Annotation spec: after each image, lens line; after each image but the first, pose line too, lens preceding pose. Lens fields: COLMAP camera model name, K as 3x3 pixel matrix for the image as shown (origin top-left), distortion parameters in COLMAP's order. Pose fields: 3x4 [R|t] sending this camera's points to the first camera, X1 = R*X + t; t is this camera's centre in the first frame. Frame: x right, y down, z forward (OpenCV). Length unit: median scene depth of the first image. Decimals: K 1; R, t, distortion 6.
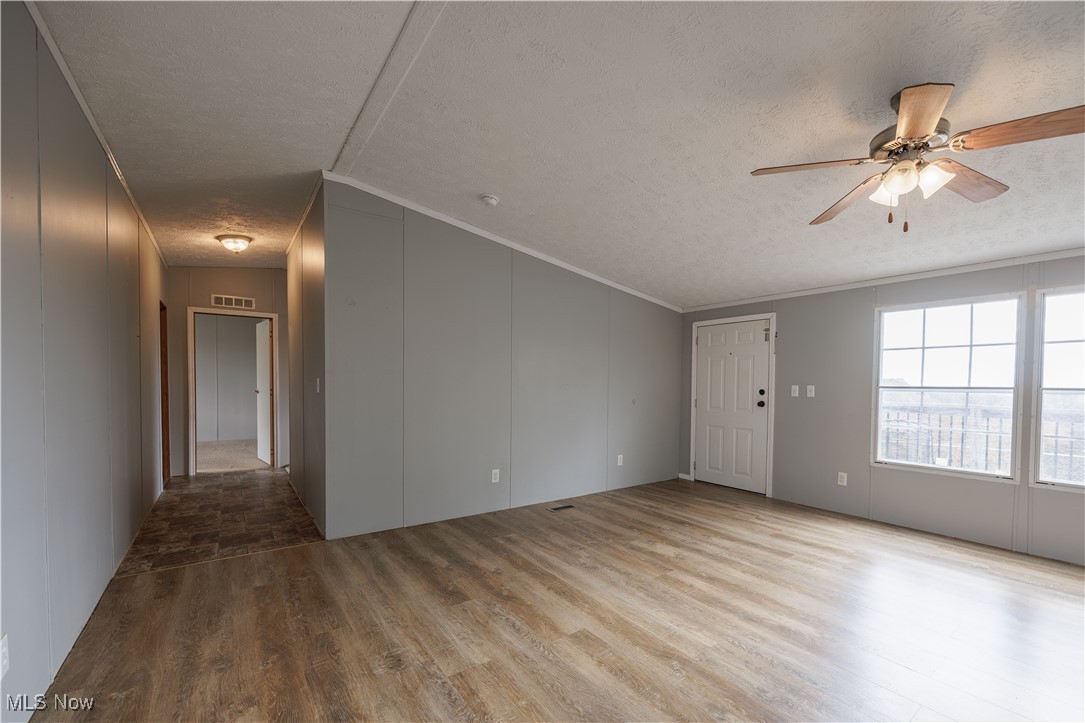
lens RADIAL K [[478.7, 0, 556.8], [0, 478.7, 383.3], [0, 0, 1]] dist [-0.001354, 0.000017]
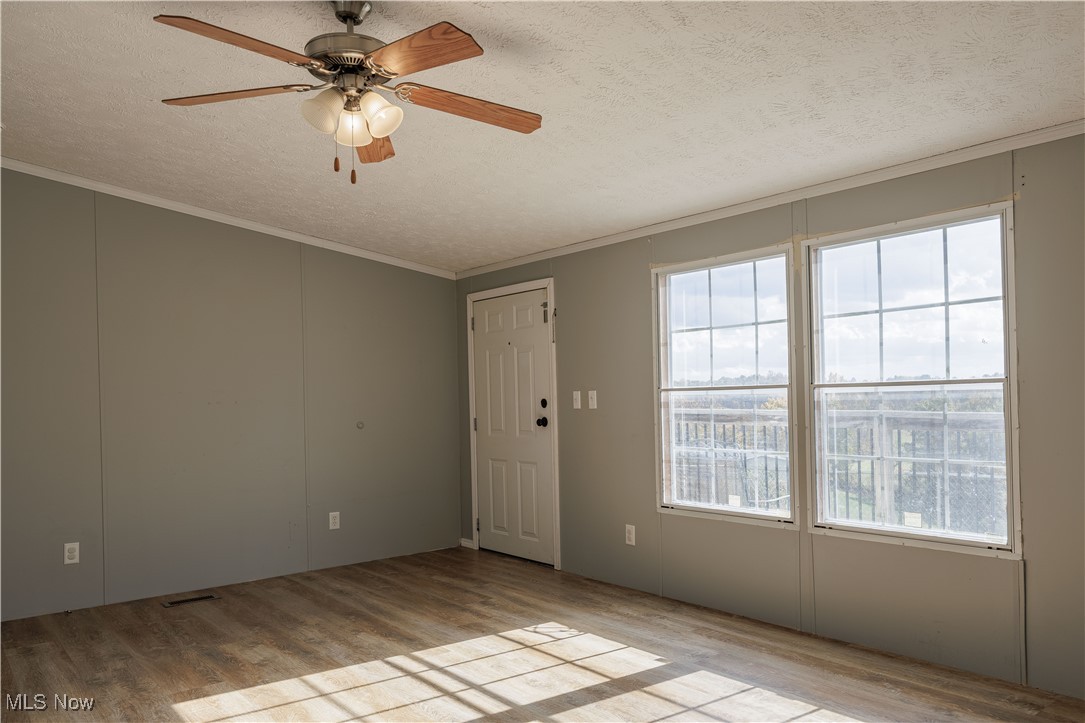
lens RADIAL K [[840.7, 0, 542.4], [0, 840.7, 367.0], [0, 0, 1]] dist [-0.003954, 0.006760]
pose [[0.998486, -0.033564, 0.043582, 0.462607], [0.034907, 0.998927, -0.030442, 0.005377], [-0.042513, 0.031917, 0.998586, -0.135579]]
